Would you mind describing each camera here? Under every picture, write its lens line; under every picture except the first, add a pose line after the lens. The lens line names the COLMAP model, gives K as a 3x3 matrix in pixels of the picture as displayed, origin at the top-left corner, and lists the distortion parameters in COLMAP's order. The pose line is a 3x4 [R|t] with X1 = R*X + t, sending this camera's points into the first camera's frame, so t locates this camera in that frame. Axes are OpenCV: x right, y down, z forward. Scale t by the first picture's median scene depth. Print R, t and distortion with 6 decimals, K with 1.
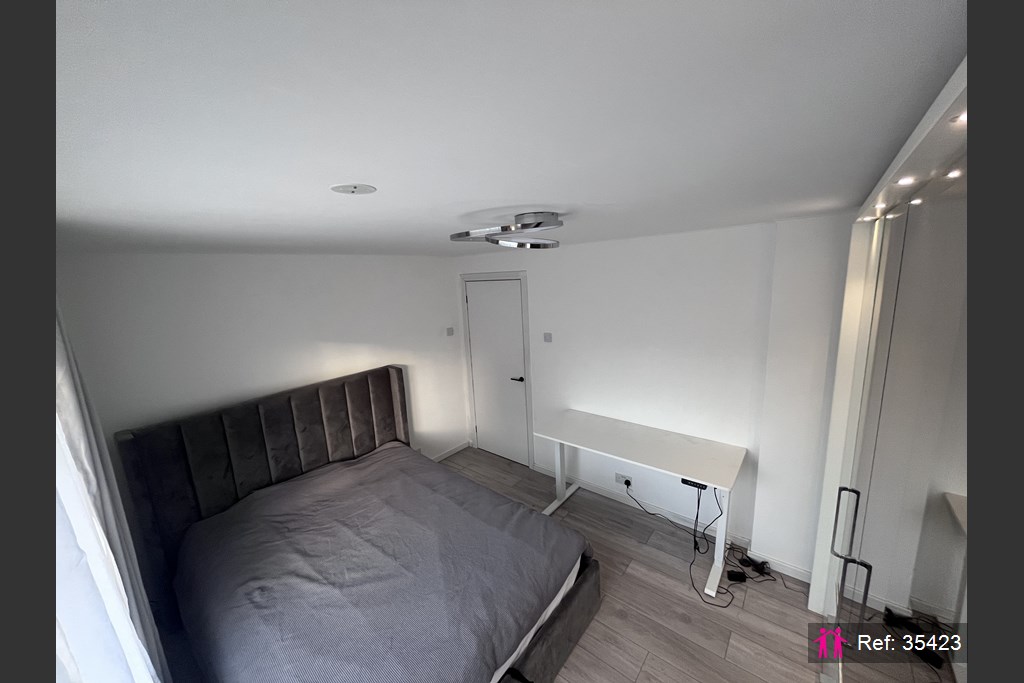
lens RADIAL K [[370.6, 0, 512.0], [0, 370.6, 341.5], [0, 0, 1]] dist [-0.000711, -0.000024]
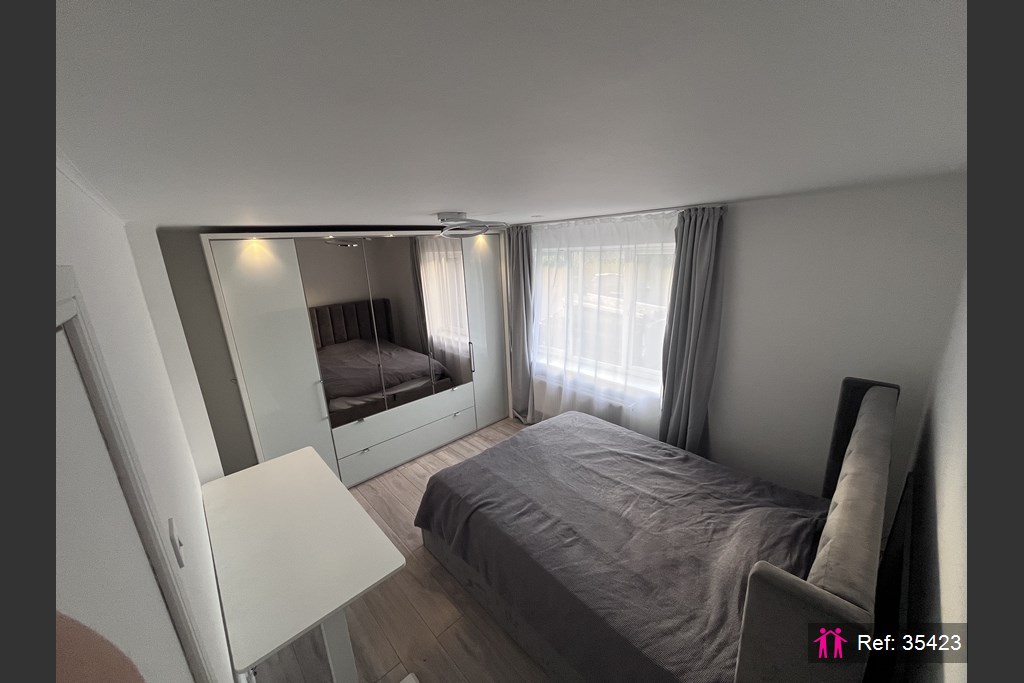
lens RADIAL K [[370.6, 0, 512.0], [0, 370.6, 341.5], [0, 0, 1]] dist [-0.000711, -0.000024]
pose [[-0.986163, 0.067243, 0.151525, -0.235663], [0.125294, 0.900842, 0.415674, -0.293206], [-0.108549, 0.428908, -0.896803, 1.588773]]
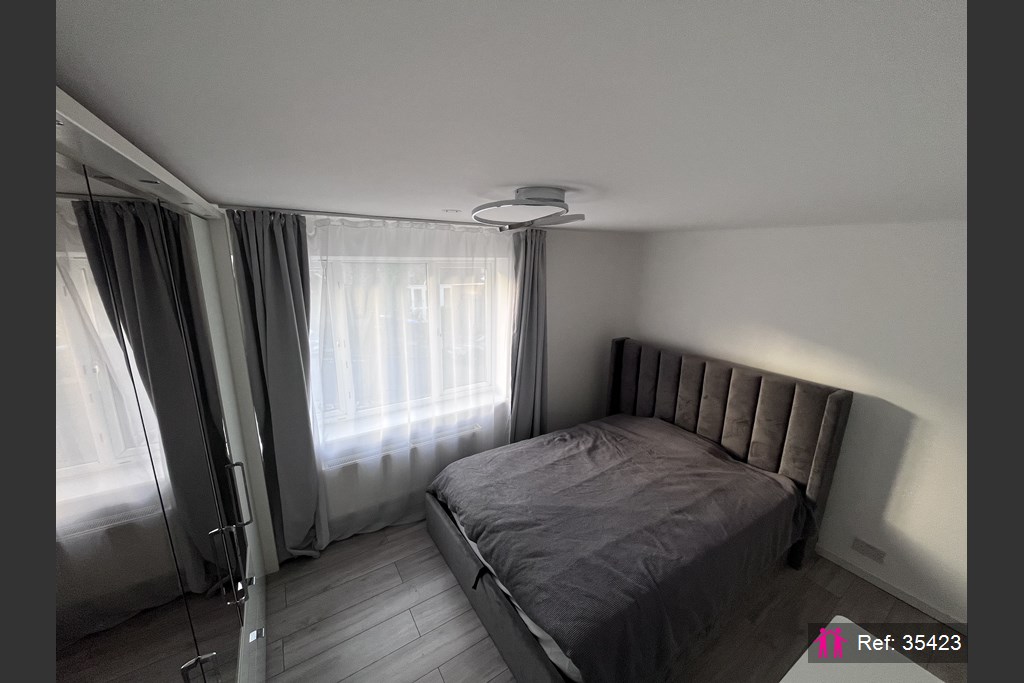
lens RADIAL K [[370.6, 0, 512.0], [0, 370.6, 341.5], [0, 0, 1]] dist [-0.000711, -0.000024]
pose [[-0.297344, 0.256568, -0.919652, 0.608054], [-0.178549, 0.931283, 0.317542, -0.169274], [0.937927, 0.258622, -0.231102, 0.769817]]
